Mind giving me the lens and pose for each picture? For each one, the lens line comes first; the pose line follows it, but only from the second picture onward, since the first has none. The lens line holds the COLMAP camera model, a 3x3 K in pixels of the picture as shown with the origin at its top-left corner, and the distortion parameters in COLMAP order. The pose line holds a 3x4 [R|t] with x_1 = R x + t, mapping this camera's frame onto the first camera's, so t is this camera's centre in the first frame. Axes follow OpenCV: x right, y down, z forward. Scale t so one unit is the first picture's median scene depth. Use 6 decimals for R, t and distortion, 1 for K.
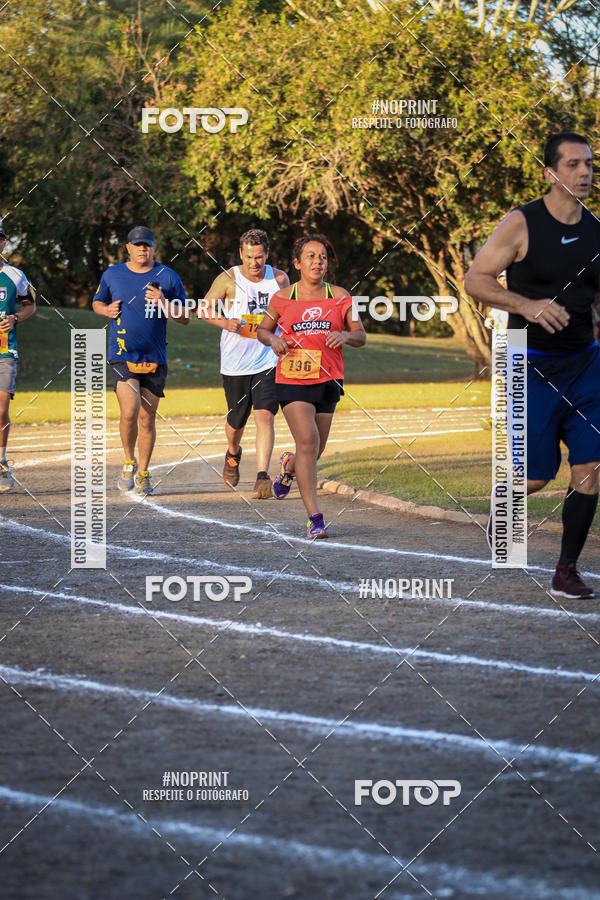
lens RADIAL K [[3921.1, 0, 300.0], [0, 3921.1, 450.0], [0, 0, 1]] dist [-0.041318, 0.225728]
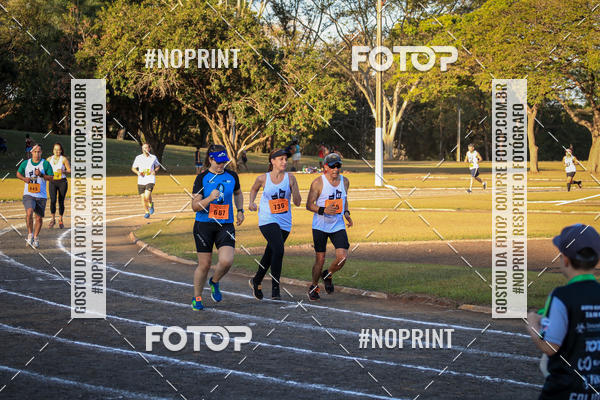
lens RADIAL K [[2377.4, 0, 300.0], [0, 2377.4, 200.0], [0, 0, 1]] dist [-0.228621, -4.785564]
pose [[0.998911, 0.013048, 0.044793, 0.025982], [-0.014016, 0.999674, 0.021357, -0.032229], [-0.044499, -0.021961, 0.998768, -0.322252]]
